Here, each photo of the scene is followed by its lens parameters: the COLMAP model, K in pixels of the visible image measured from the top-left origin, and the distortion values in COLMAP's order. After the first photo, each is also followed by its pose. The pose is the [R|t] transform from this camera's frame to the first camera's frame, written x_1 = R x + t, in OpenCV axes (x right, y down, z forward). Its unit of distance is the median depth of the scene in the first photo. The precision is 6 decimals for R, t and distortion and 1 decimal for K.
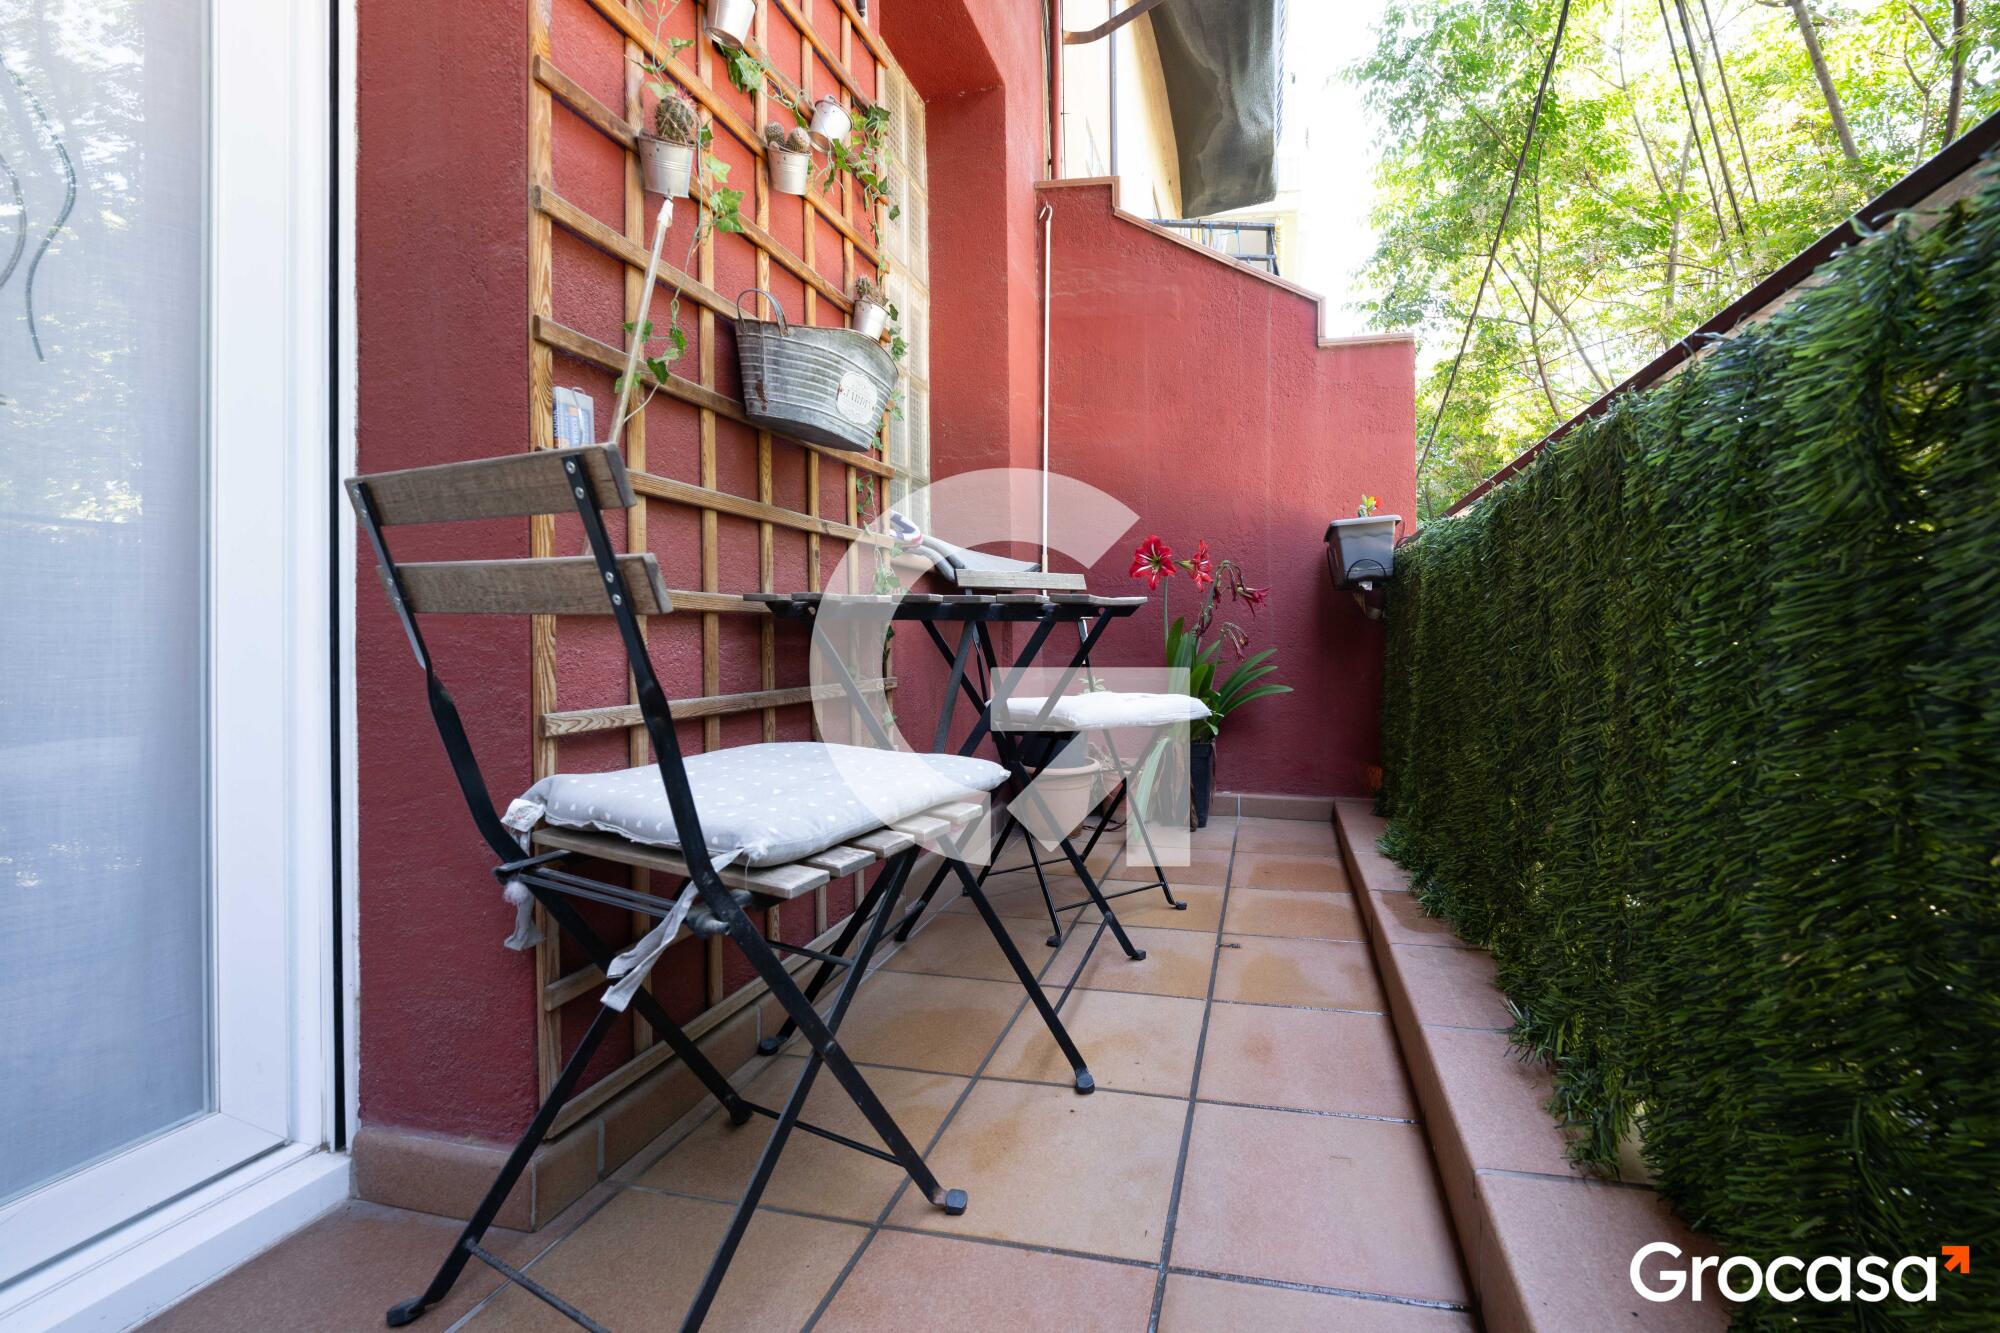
lens RADIAL K [[858.2, 0, 990.0], [0, 858.2, 658.4], [0, 0, 1]] dist [0.071100, -0.060517]
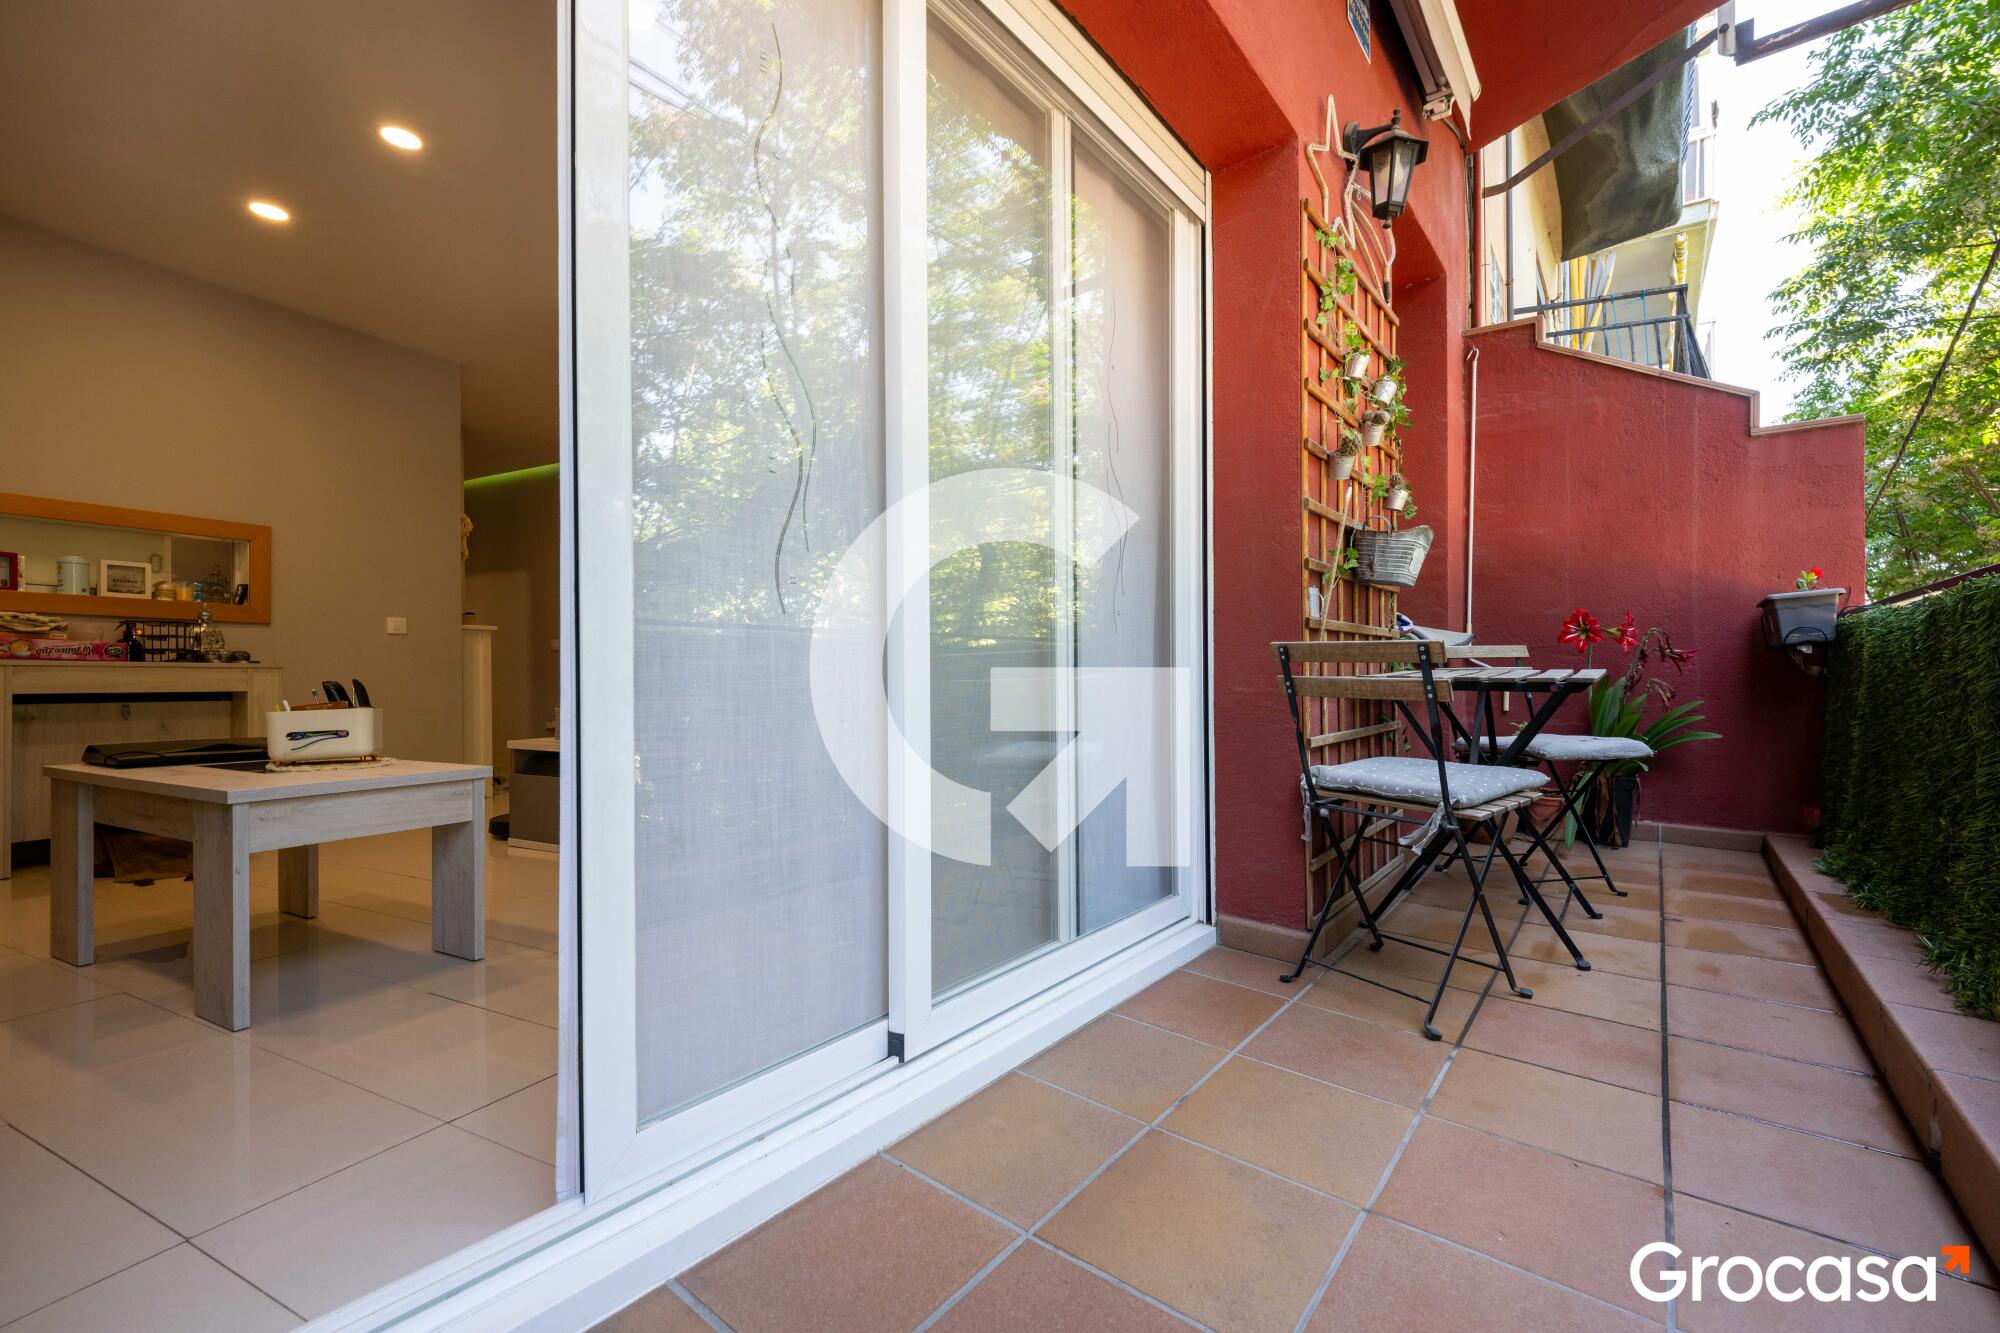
lens RADIAL K [[775.0, 0, 990.7], [0, 775.0, 696.8], [0, 0, 1]] dist [0.000050, 0.000415]
pose [[0.922086, 0.011155, -0.386824, -0.188927], [-0.009745, 0.999937, 0.005607, -0.016449], [0.386862, -0.001401, 0.922137, -0.421915]]
